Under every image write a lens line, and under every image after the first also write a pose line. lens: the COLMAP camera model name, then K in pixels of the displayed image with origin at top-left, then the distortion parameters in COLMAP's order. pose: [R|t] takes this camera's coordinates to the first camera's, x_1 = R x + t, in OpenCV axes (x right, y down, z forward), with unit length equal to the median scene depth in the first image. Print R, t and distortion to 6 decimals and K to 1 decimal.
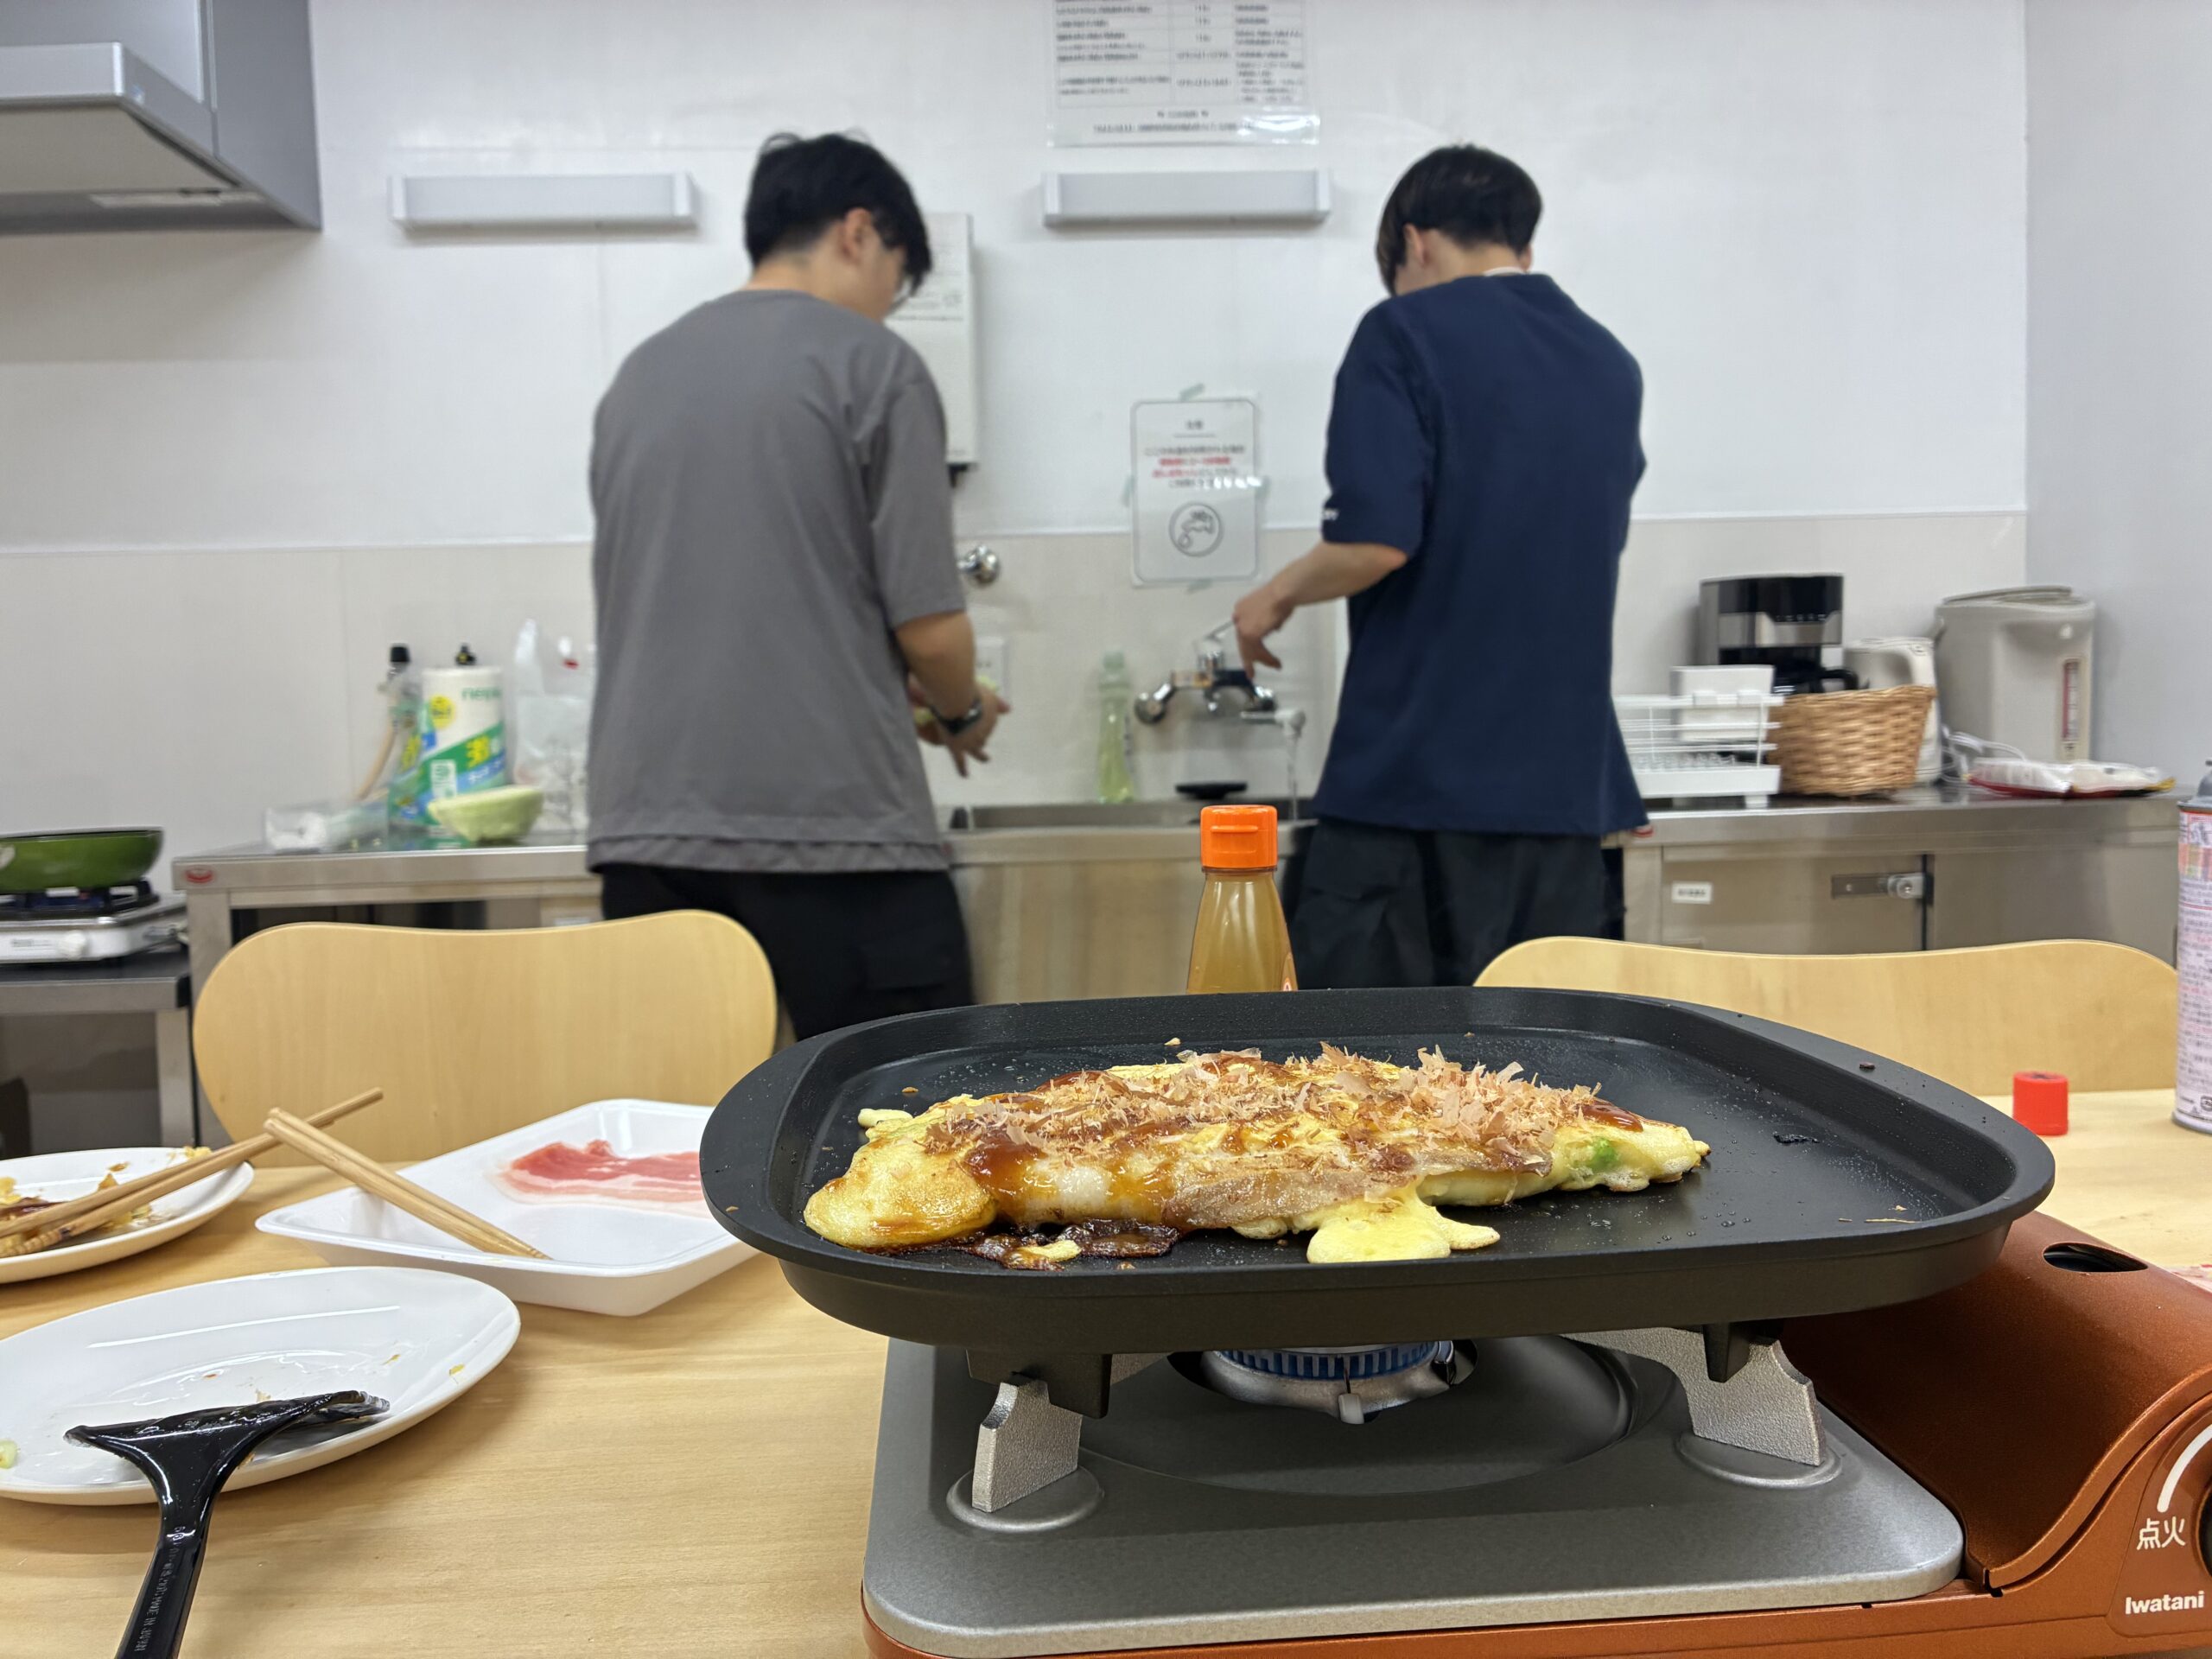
lens RADIAL K [[1716.4, 0, 1106.4], [0, 1716.4, 823.3], [0, 0, 1]] dist [0.015378, 0.002590]
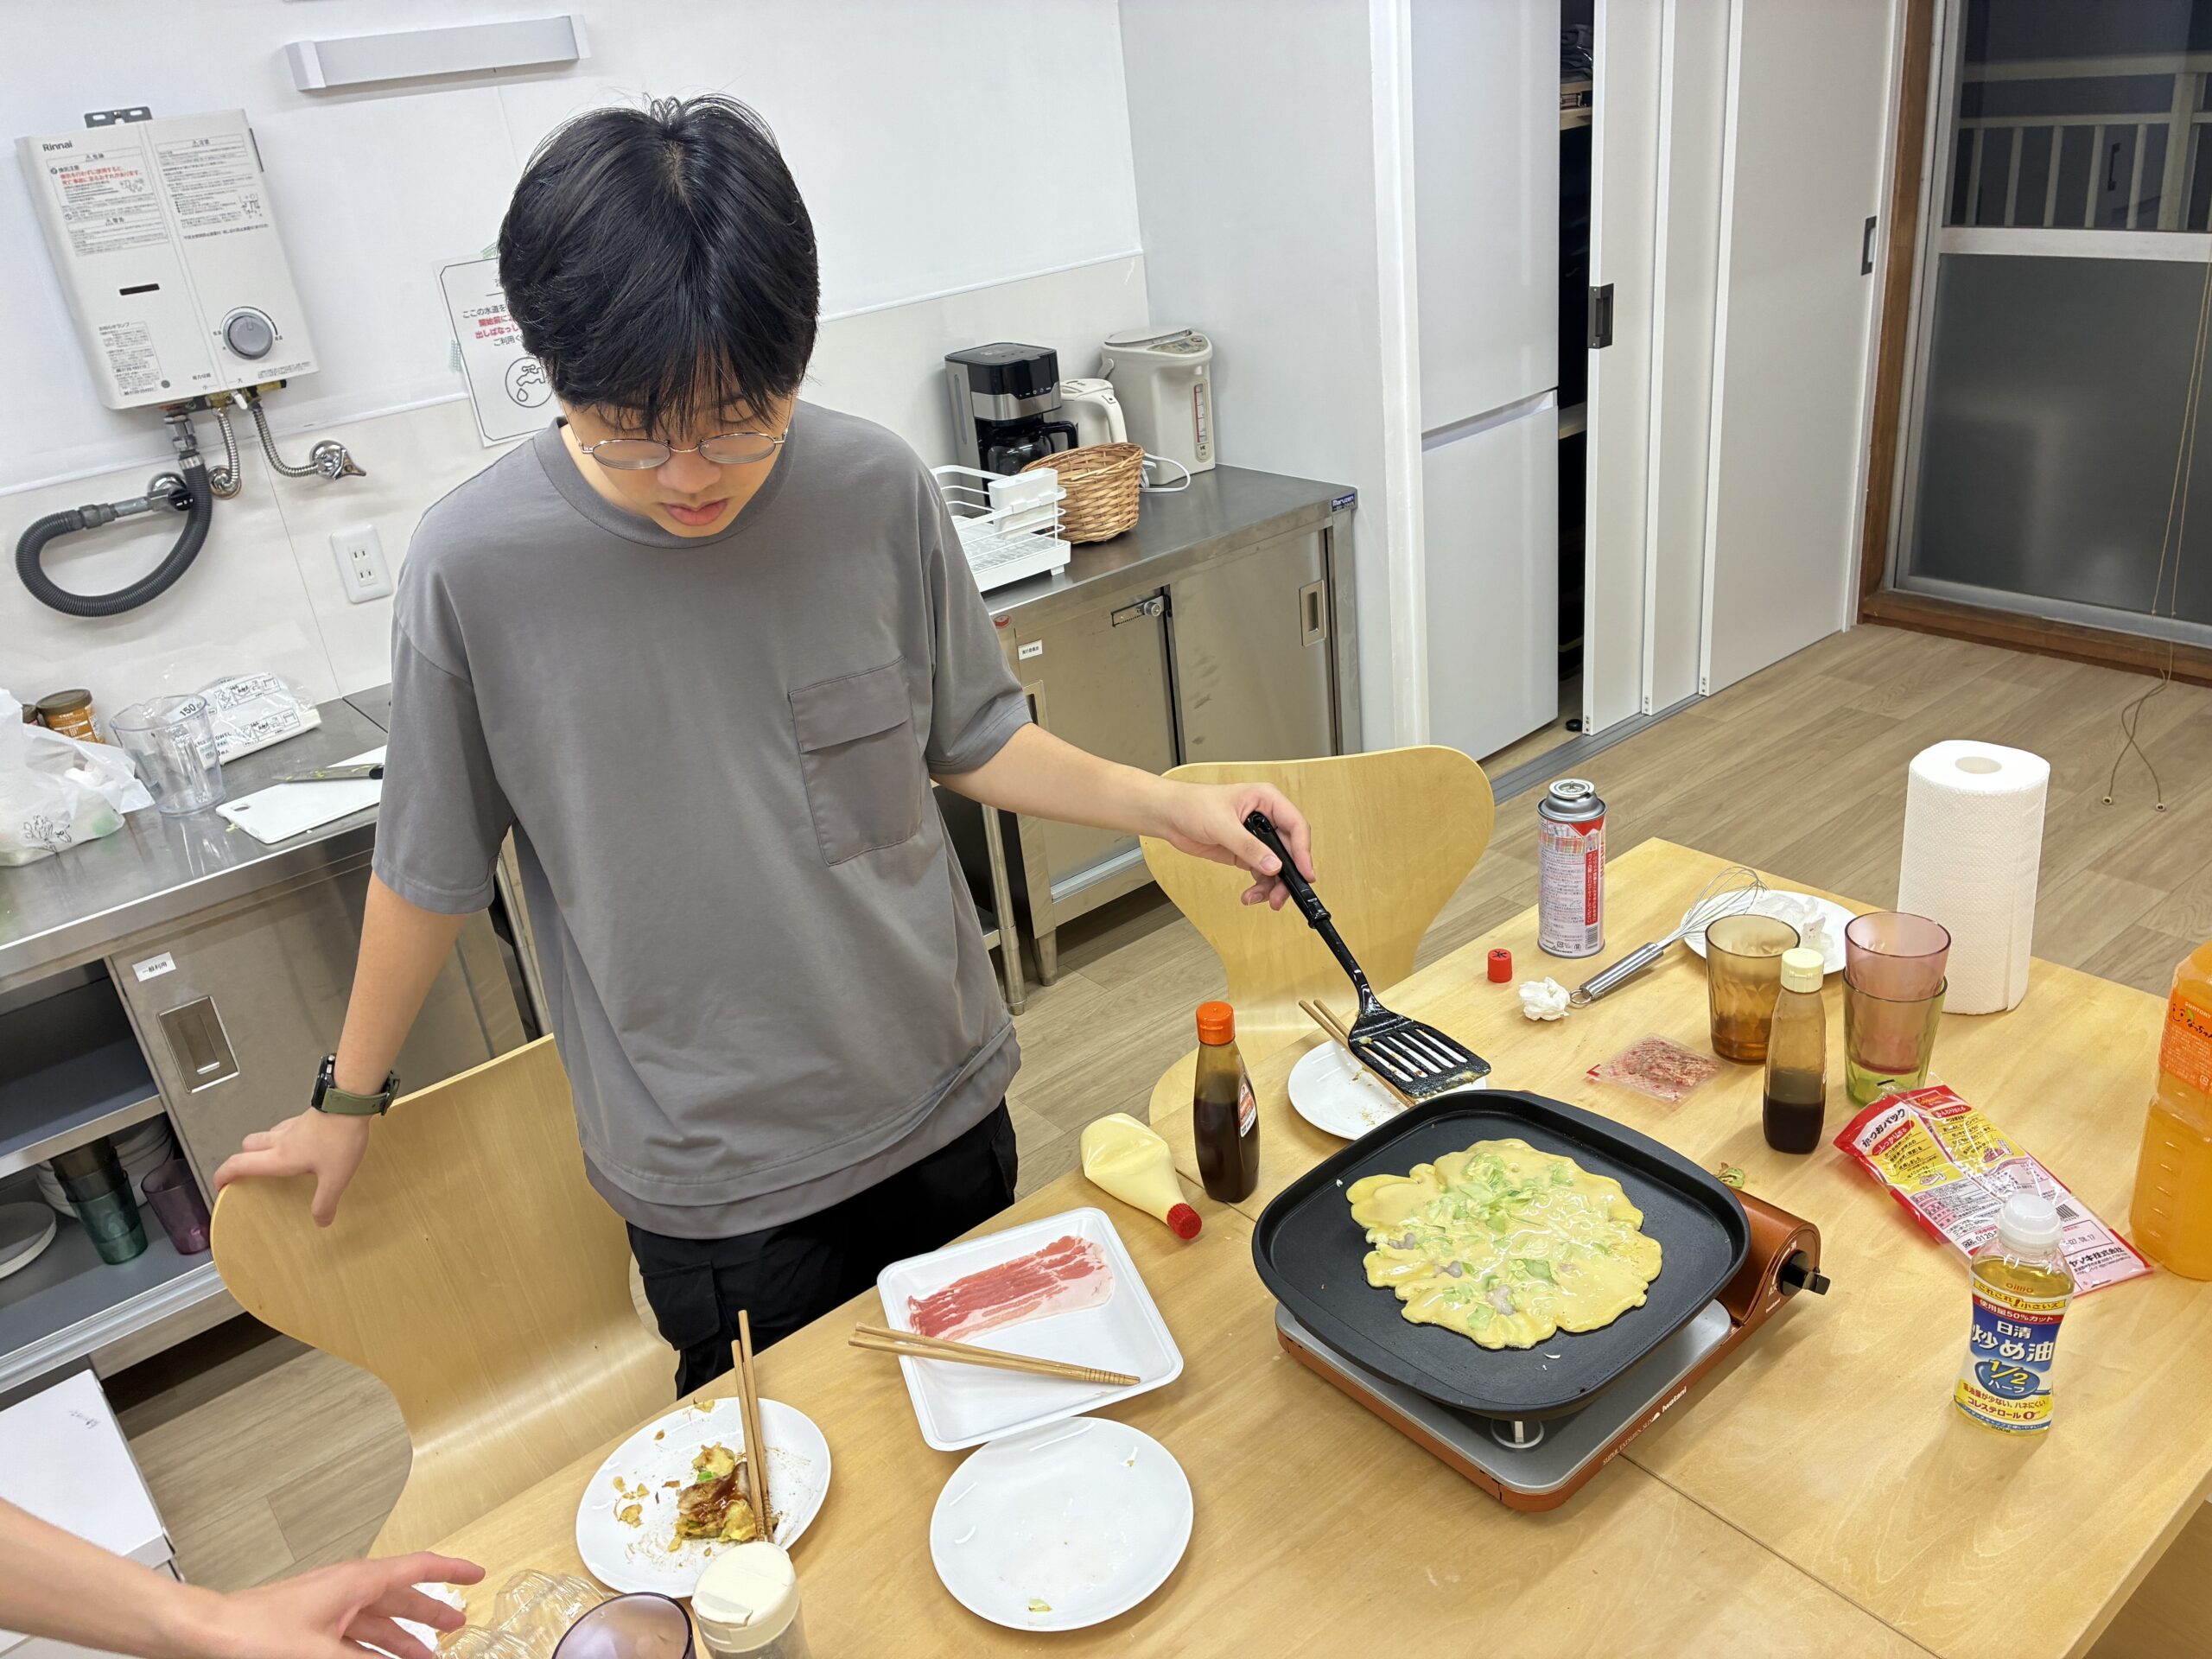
lens RADIAL K [[1716.4, 0, 1108.7], [0, 1716.4, 833.6], [0, 0, 1]] dist [0.015378, 0.002590]
pose [[0.809612, -0.306857, 0.500368, -0.276528], [0.116755, 0.919621, 0.375055, -0.272776], [-0.575237, -0.245229, 0.780363, -0.106792]]
